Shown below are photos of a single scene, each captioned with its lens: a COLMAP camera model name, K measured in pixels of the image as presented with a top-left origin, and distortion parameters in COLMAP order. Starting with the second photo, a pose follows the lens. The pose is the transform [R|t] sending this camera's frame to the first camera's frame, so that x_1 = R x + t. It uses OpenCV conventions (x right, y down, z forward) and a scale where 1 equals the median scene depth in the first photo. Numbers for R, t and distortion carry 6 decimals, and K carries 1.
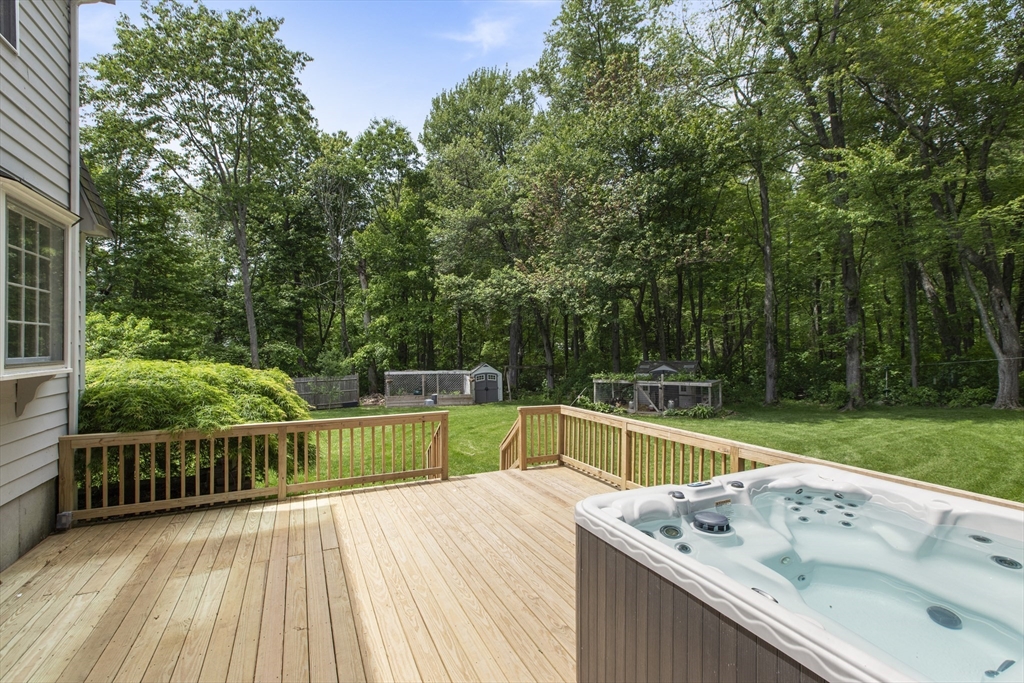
lens RADIAL K [[460.6, 0, 508.9], [0, 460.6, 340.6], [0, 0, 1]] dist [0.011588, -0.003419]
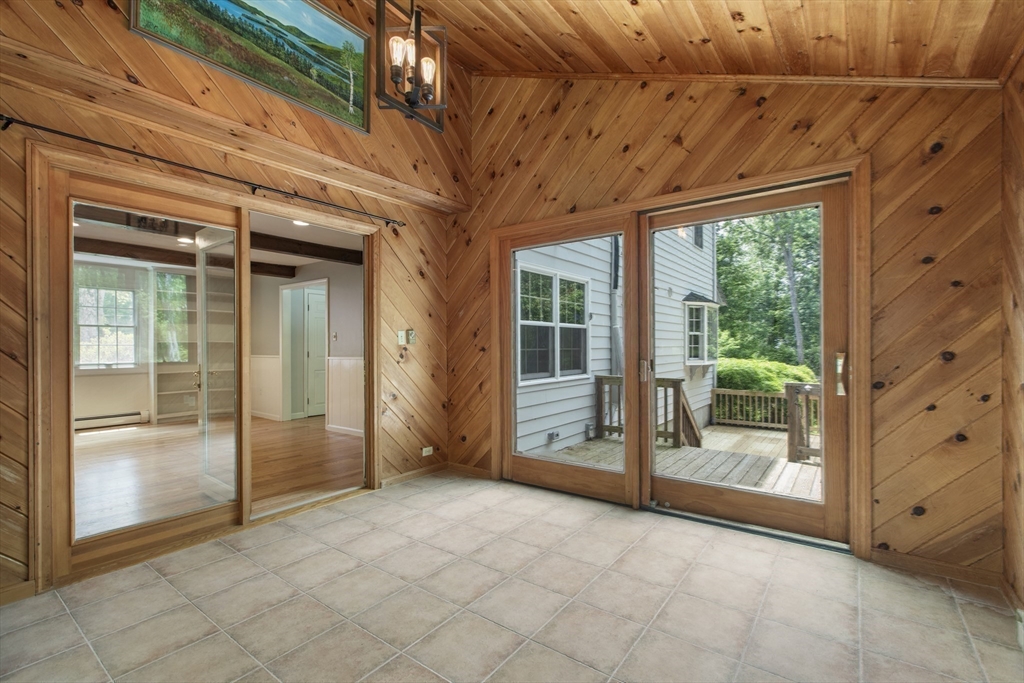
lens RADIAL K [[460.6, 0, 513.8], [0, 460.6, 344.7], [0, 0, 1]] dist [0.011588, -0.003419]
pose [[0.481055, 0.001032, -0.876690, 0.151220], [0.009675, 0.999932, 0.006486, -0.012074], [0.876637, -0.011602, 0.481013, -0.241946]]
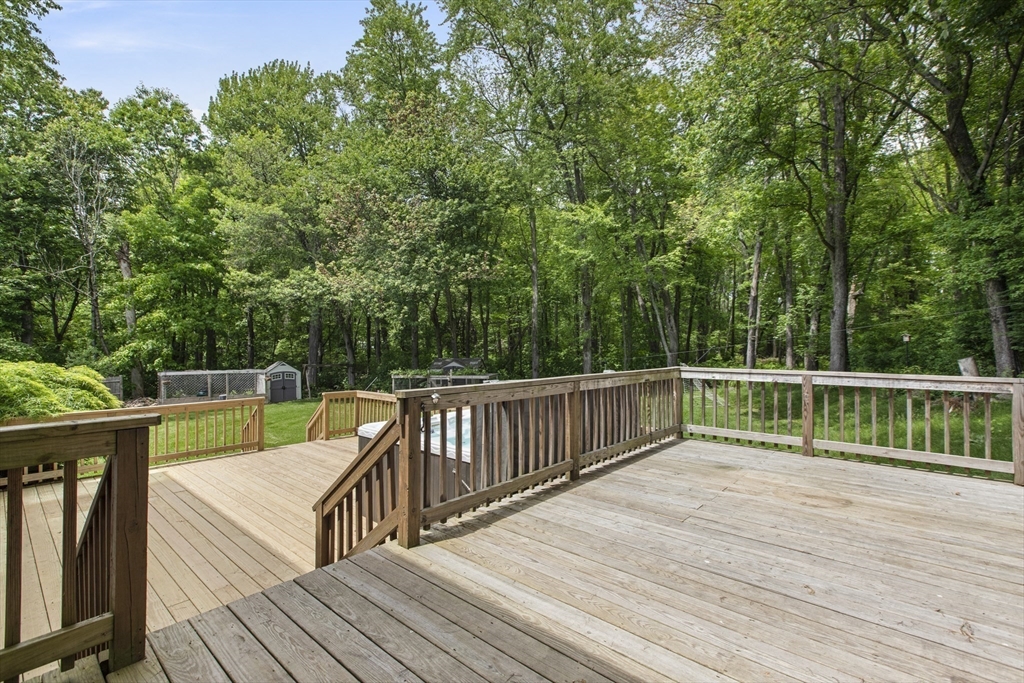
lens RADIAL K [[460.6, 0, 517.1], [0, 460.6, 338.6], [0, 0, 1]] dist [0.011588, -0.003419]
pose [[0.908398, 0.010693, 0.417971, -0.008723], [-0.010346, 0.999942, -0.003098, -0.003667], [-0.417979, -0.001510, 0.908455, -0.128819]]
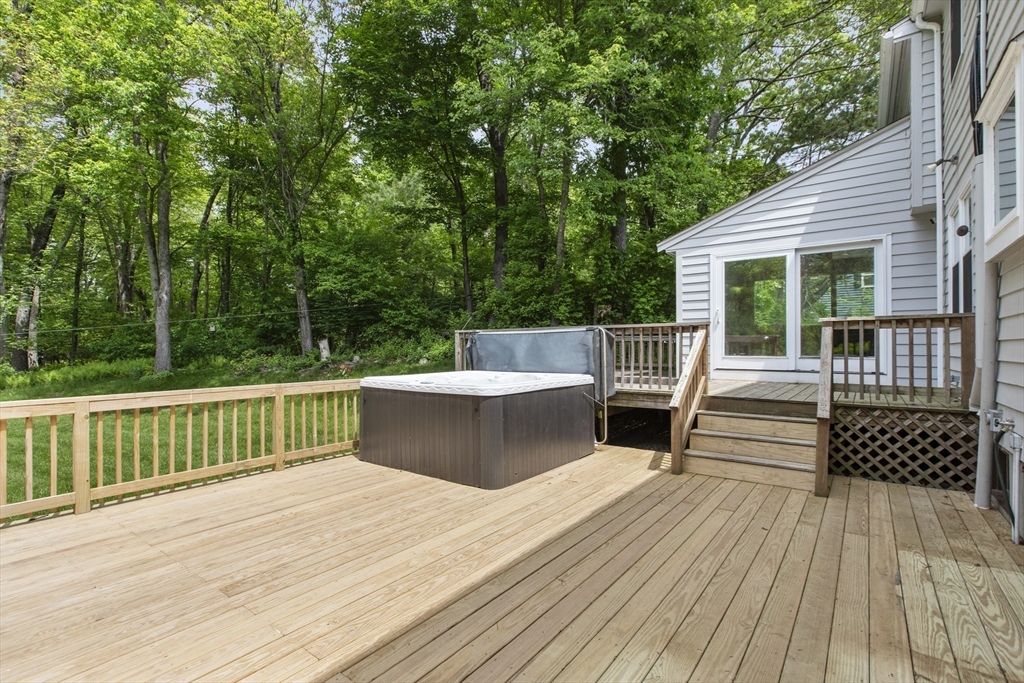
lens RADIAL K [[460.6, 0, 512.7], [0, 460.6, 345.1], [0, 0, 1]] dist [0.011588, -0.003419]
pose [[-0.472087, 0.008387, 0.881512, -0.154039], [-0.006166, 0.999899, -0.012816, 0.025945], [-0.881530, -0.011485, -0.471987, 0.196895]]
